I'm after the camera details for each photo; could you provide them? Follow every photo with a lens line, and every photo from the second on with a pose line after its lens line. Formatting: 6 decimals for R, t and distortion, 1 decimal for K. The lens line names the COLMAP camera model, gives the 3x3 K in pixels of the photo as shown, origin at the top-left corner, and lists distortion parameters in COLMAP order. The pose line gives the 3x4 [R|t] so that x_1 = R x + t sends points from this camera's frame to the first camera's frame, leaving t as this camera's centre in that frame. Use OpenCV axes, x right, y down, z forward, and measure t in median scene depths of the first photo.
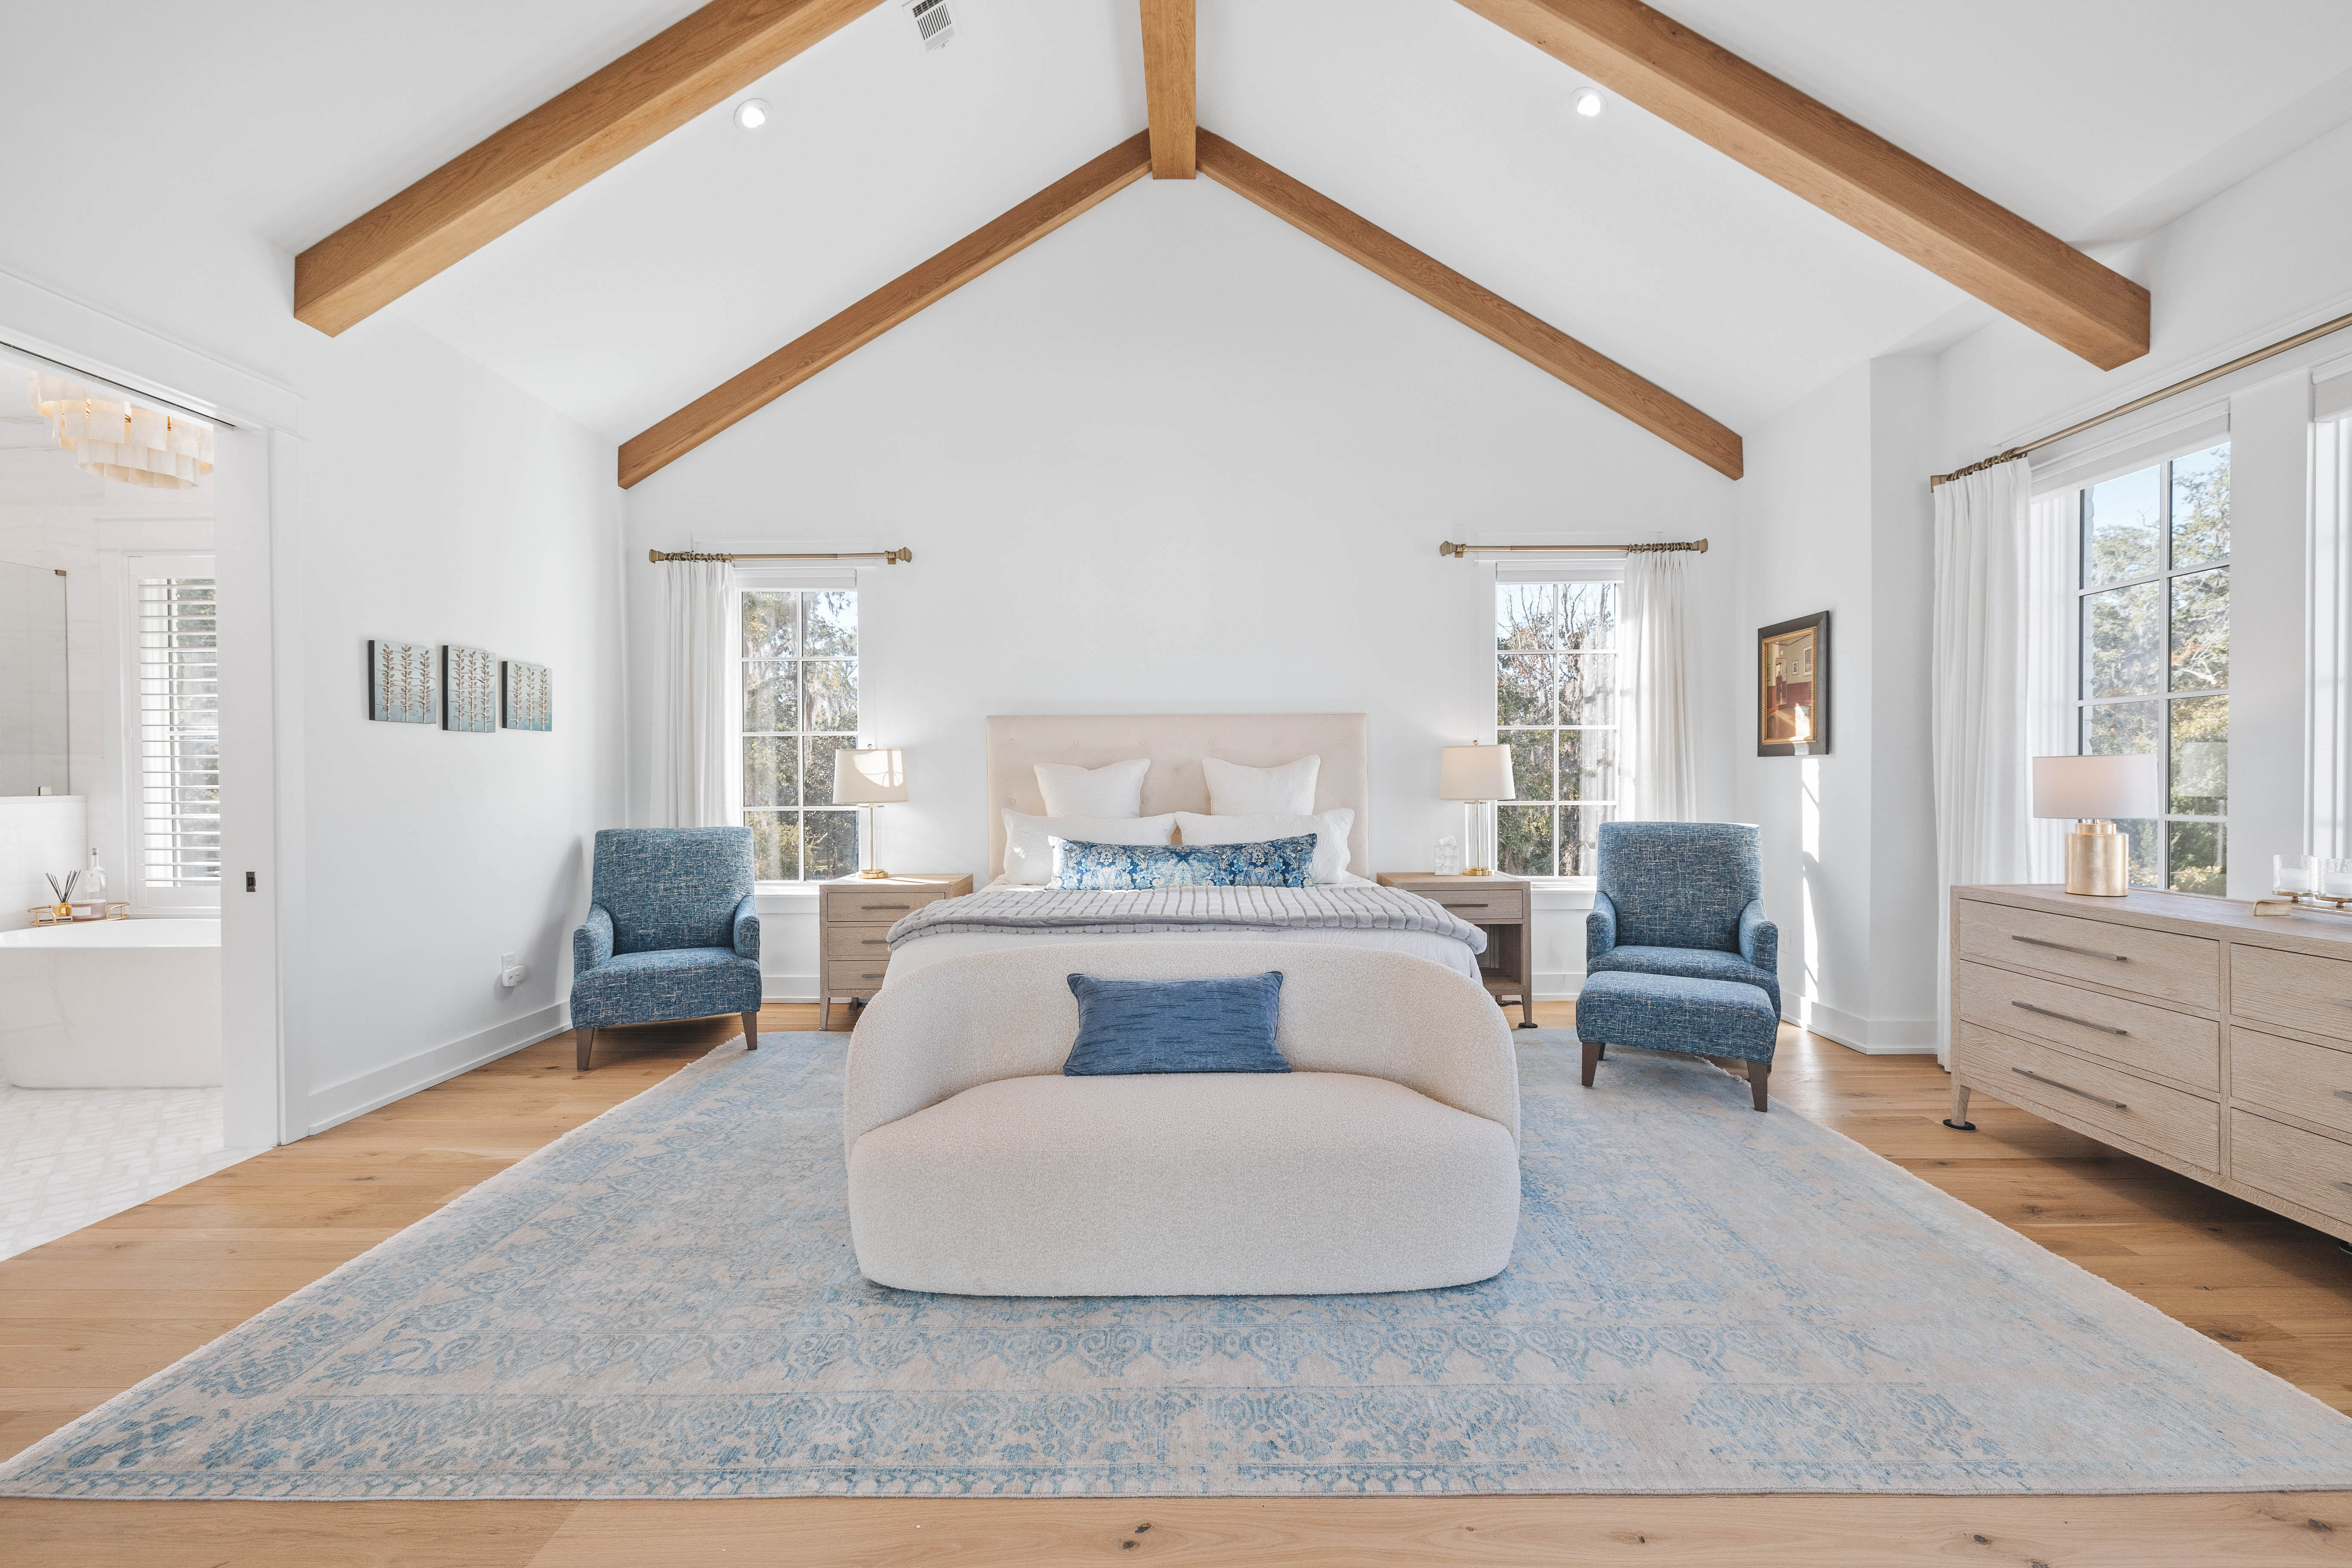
lens RADIAL K [[974.3, 0, 1167.9], [0, 974.3, 788.7], [0, 0, 1]] dist [0.001104, 0.000309]
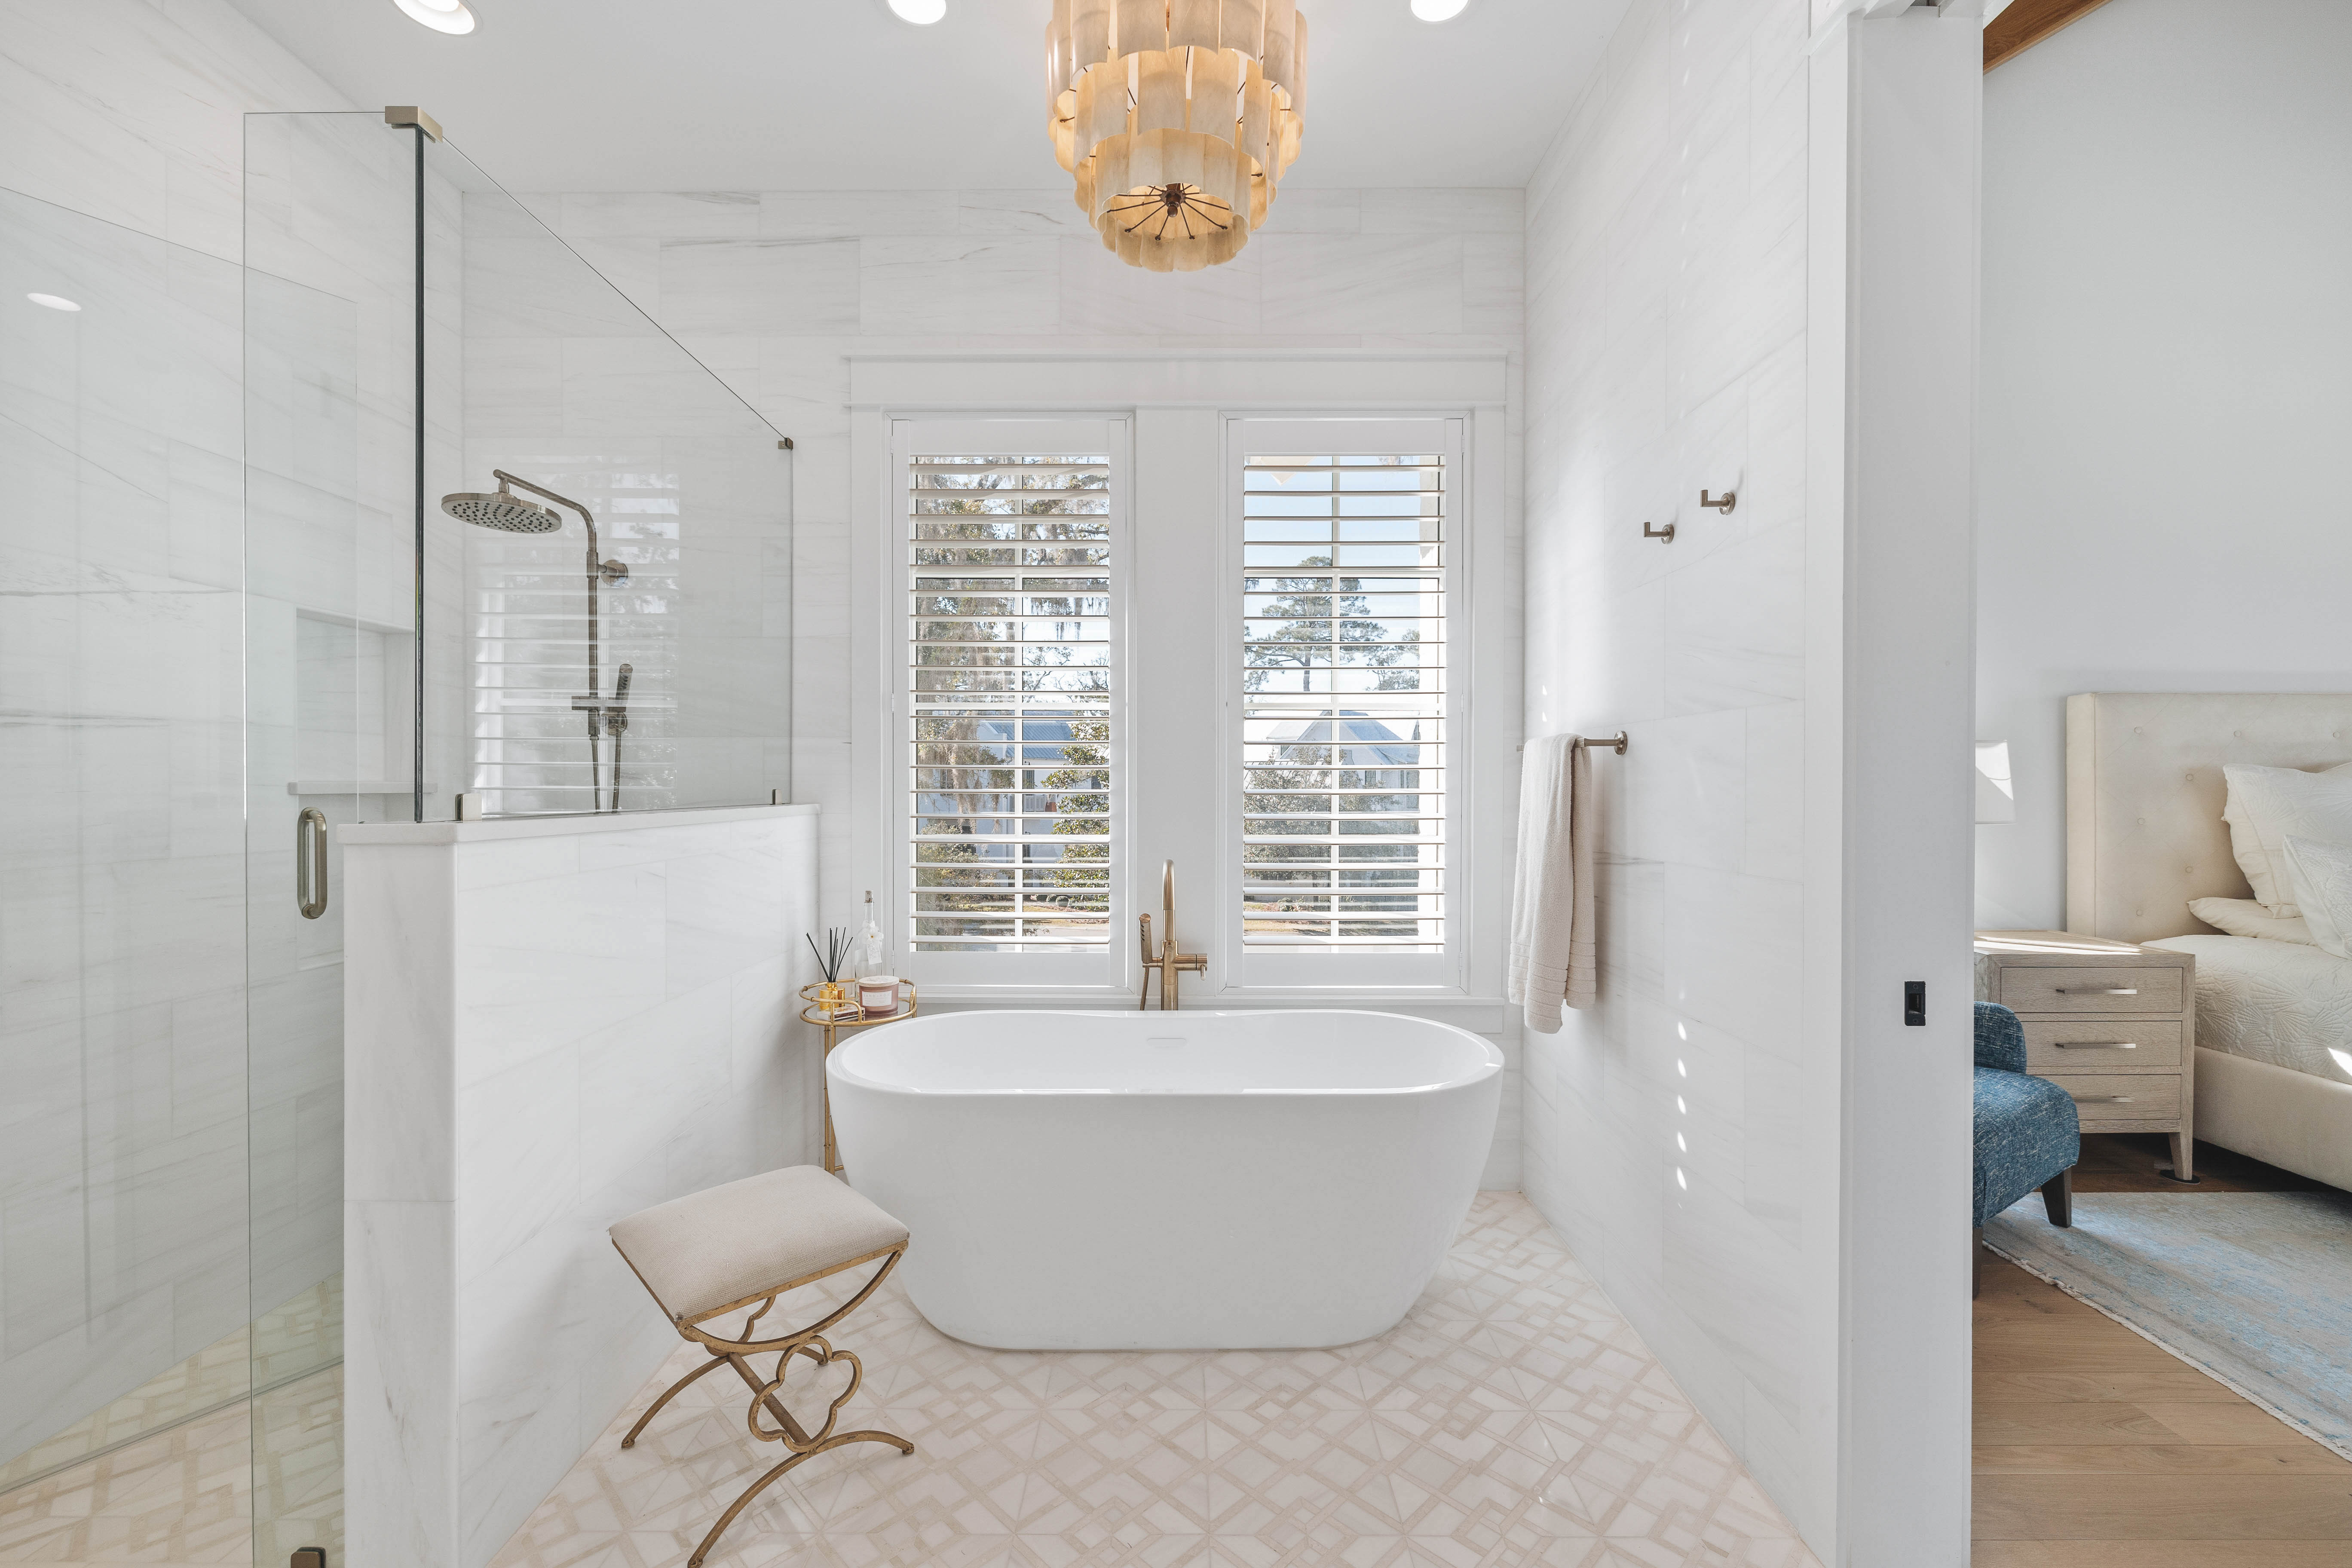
lens RADIAL K [[974.3, 0, 1167.9], [0, 974.3, 788.7], [0, 0, 1]] dist [0.001104, 0.000309]
pose [[0.999916, 0.005996, 0.011488, -0.934703], [-0.005899, 0.999947, -0.008477, 0.001212], [-0.011538, 0.008409, 0.999898, 0.396975]]
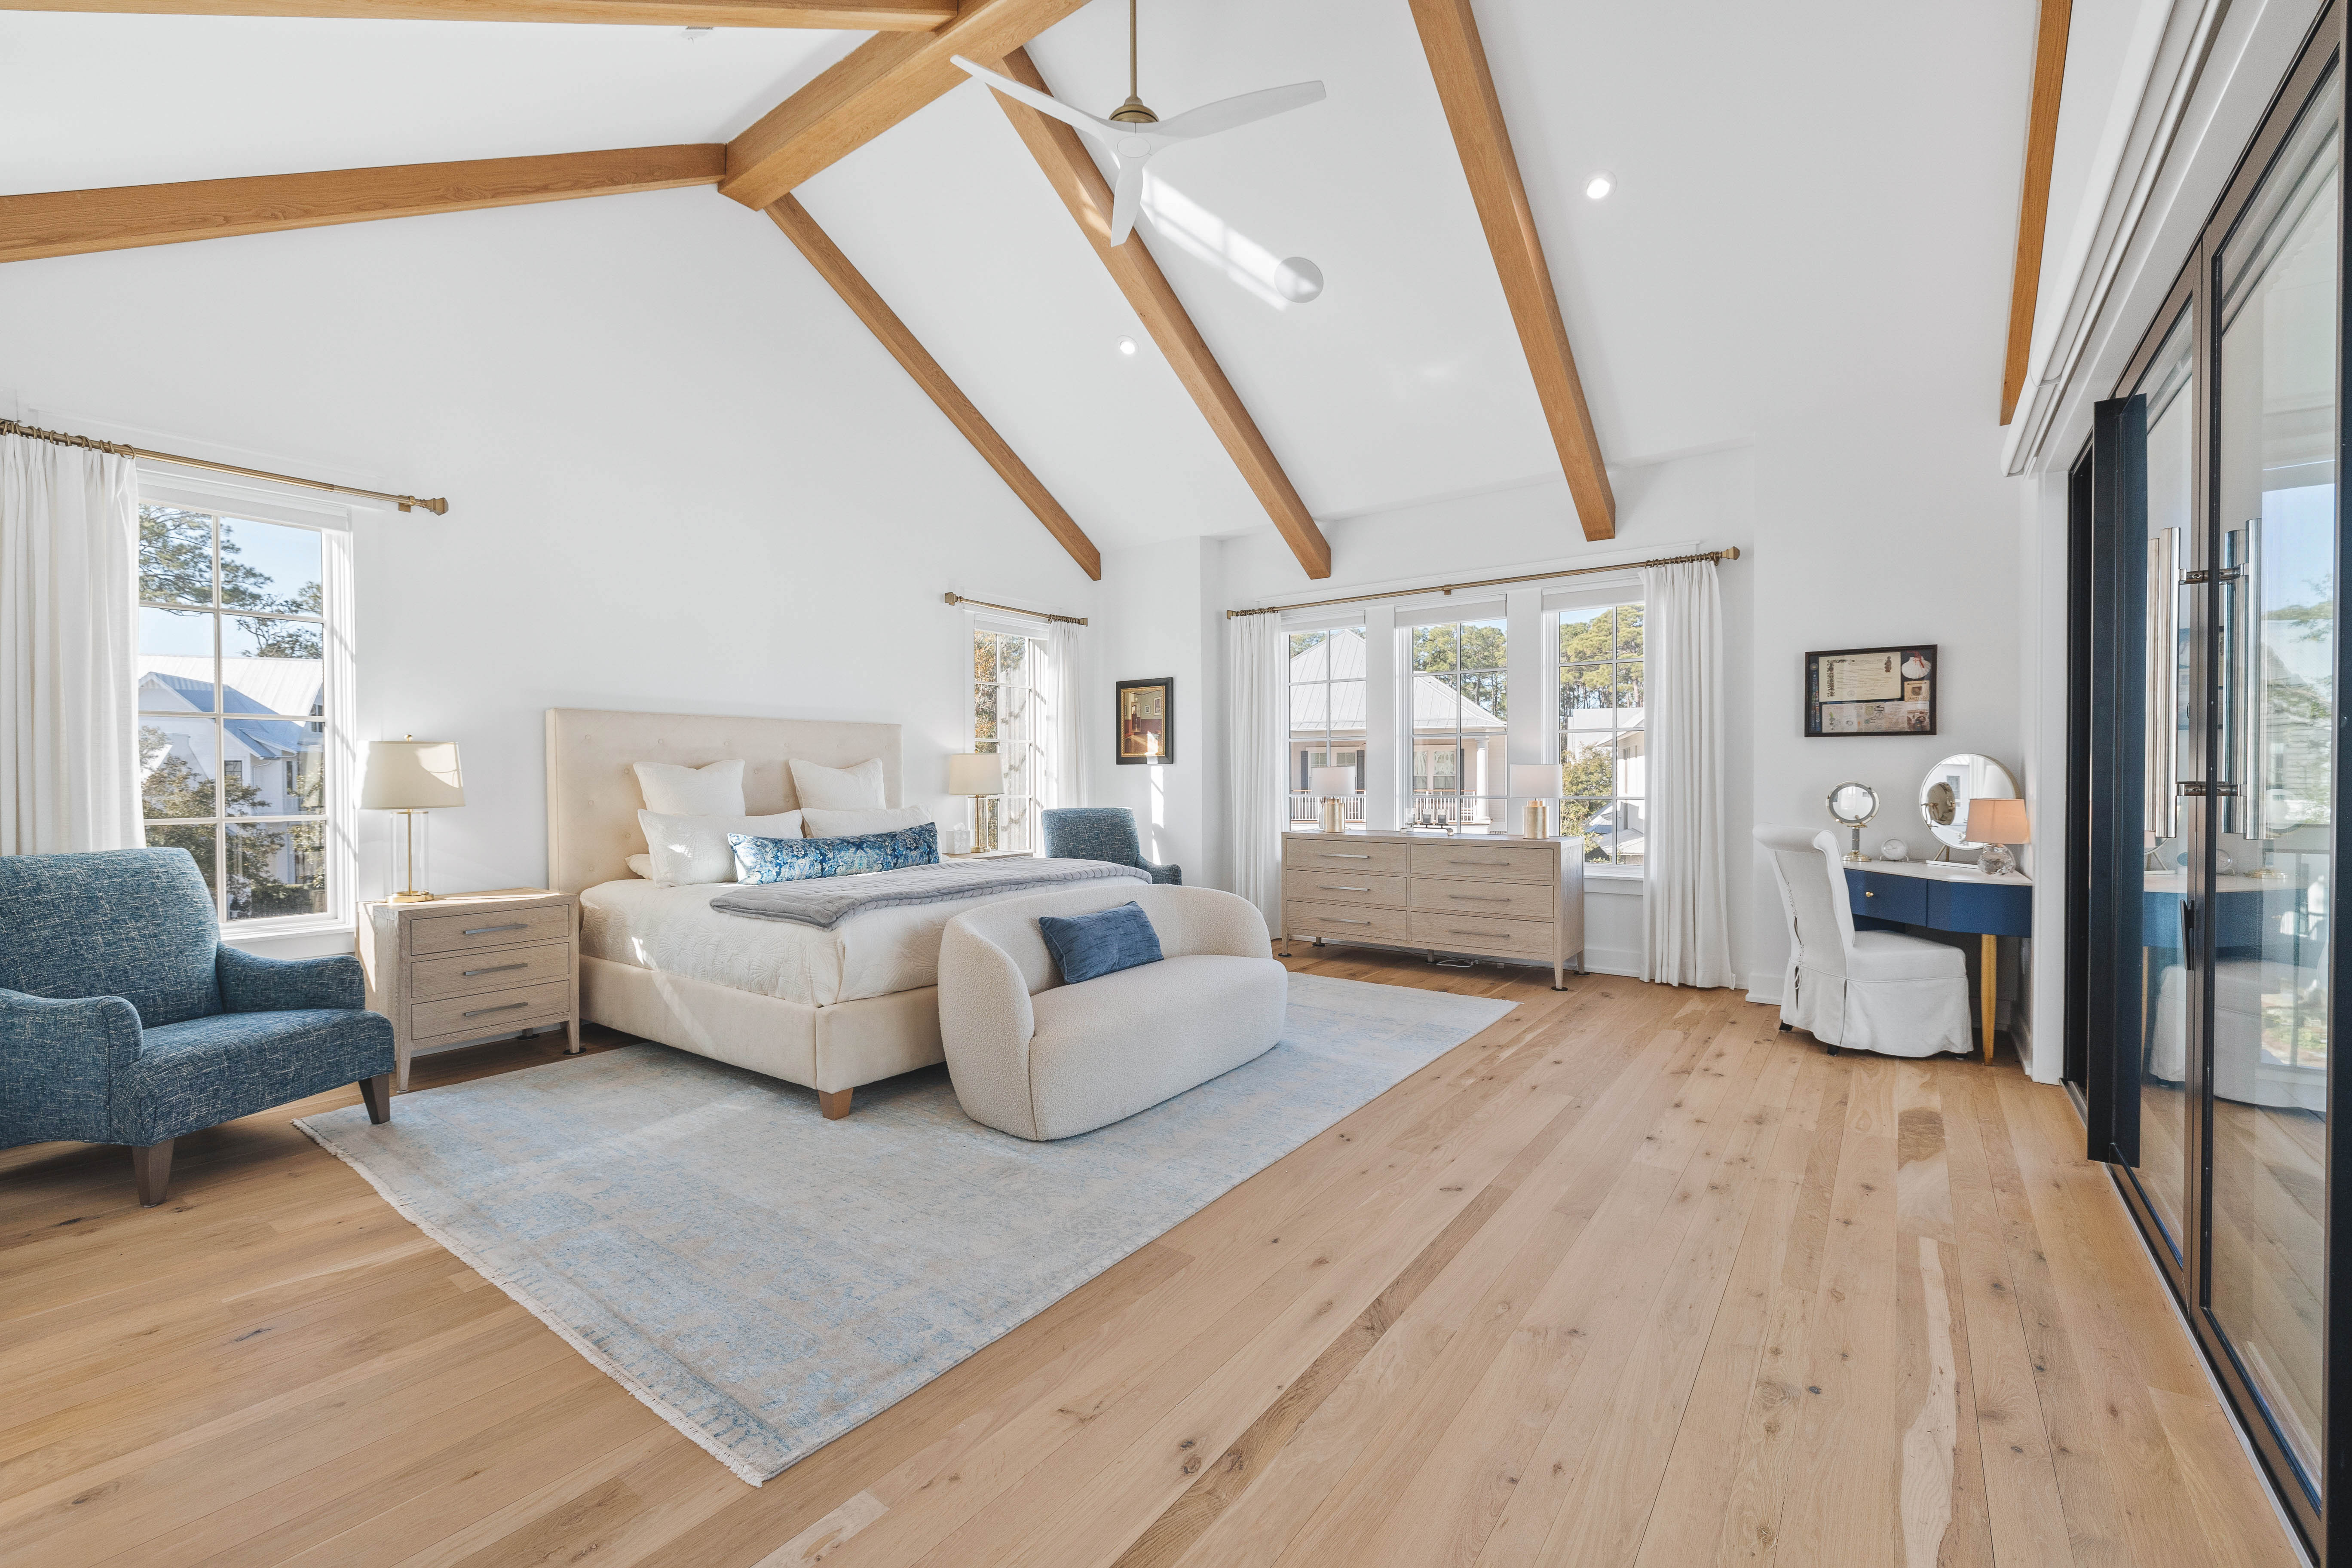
lens RADIAL K [[974.3, 0, 1167.9], [0, 974.3, 788.7], [0, 0, 1]] dist [0.001104, 0.000309]
pose [[0.592559, -0.007961, 0.805487, -0.656922], [0.009825, 0.999948, 0.002655, 0.002820], [-0.805467, 0.006341, 0.592607, 0.021164]]
